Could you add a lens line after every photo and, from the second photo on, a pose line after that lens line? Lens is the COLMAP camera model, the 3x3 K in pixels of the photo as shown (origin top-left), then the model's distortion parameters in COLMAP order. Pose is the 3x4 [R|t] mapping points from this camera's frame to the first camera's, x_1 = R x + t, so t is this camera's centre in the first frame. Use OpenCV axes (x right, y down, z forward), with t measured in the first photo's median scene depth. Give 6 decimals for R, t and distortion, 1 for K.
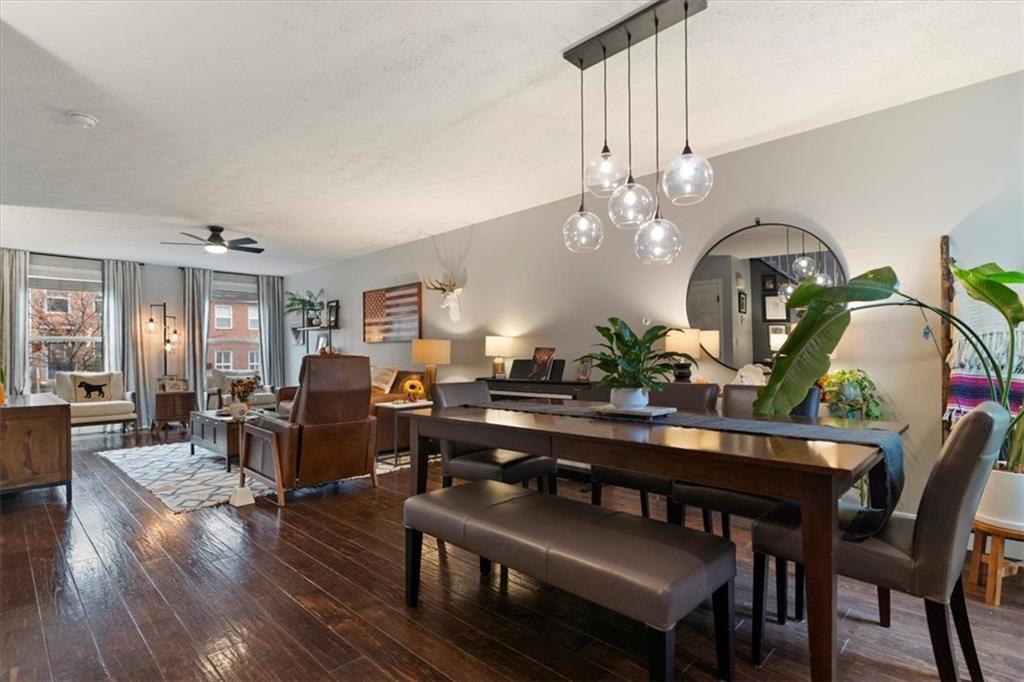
lens RADIAL K [[508.9, 0, 513.5], [0, 508.9, 368.2], [0, 0, 1]] dist [-0.005717, -0.000990]
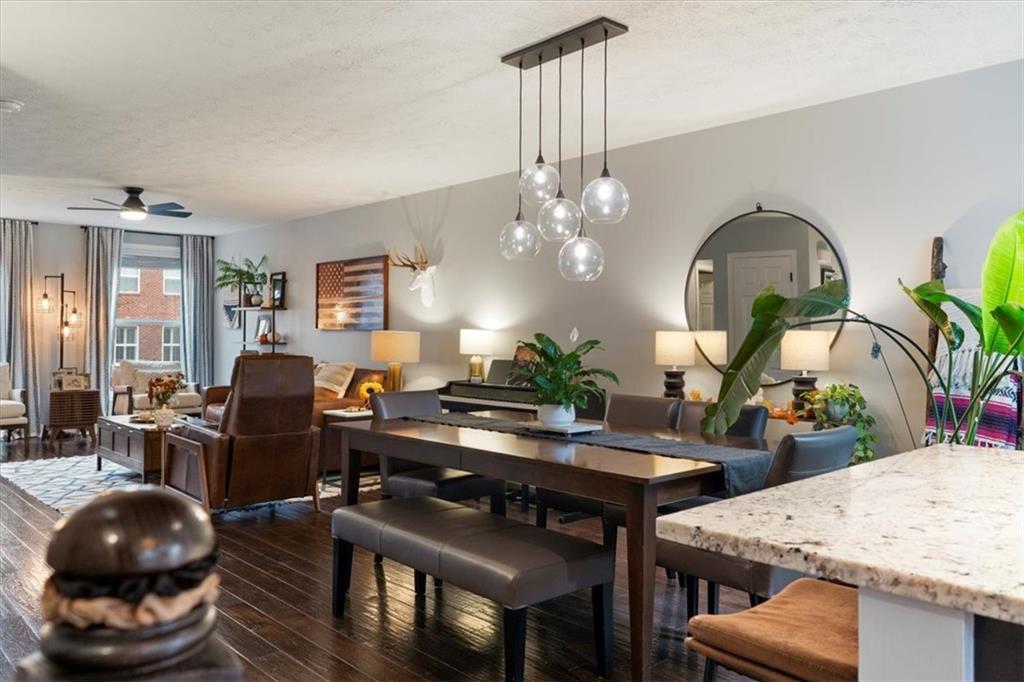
lens RADIAL K [[771.8, 0, 512.0], [0, 771.8, 341.0], [0, 0, 1]] dist [-0.001038, -0.000675]
pose [[0.998443, 0.012367, -0.054393, 0.088603], [-0.013400, 0.999736, -0.018670, -0.021746], [0.054147, 0.019370, 0.998345, -0.199922]]
